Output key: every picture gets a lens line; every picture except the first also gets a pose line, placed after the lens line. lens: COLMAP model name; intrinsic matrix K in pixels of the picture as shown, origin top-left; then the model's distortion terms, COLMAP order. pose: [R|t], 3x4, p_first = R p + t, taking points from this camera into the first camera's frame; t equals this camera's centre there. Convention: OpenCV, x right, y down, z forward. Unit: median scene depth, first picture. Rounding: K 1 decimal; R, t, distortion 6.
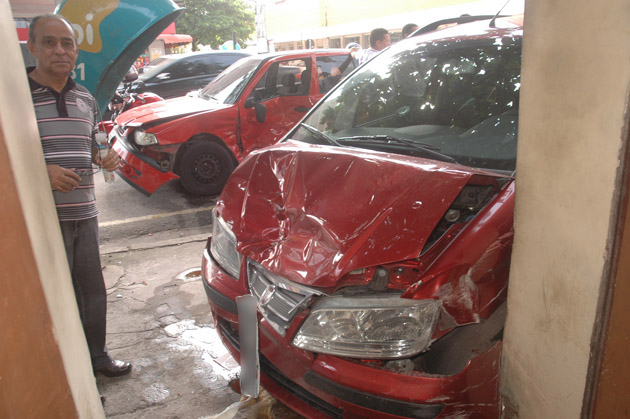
lens RADIAL K [[488.4, 0, 326.8], [0, 488.4, 226.6], [0, 0, 1]] dist [-0.169556, 0.162122]
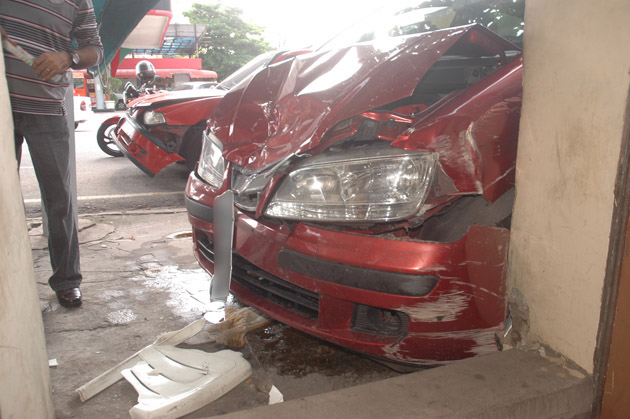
lens RADIAL K [[488.4, 0, 326.8], [0, 488.4, 226.6], [0, 0, 1]] dist [-0.169556, 0.162122]
pose [[0.998004, 0.055269, -0.030560, 0.047064], [-0.057897, 0.993970, -0.093123, 0.243410], [0.025229, 0.094707, 0.995185, 0.094995]]
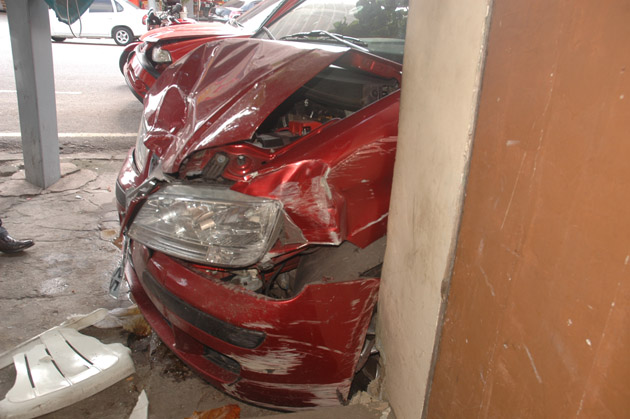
lens RADIAL K [[488.4, 0, 326.8], [0, 488.4, 226.6], [0, 0, 1]] dist [-0.169556, 0.162122]
pose [[0.979483, 0.165828, -0.114514, 0.264248], [-0.158331, 0.984774, 0.071778, 0.080174], [0.124673, -0.052174, 0.990825, 0.143892]]
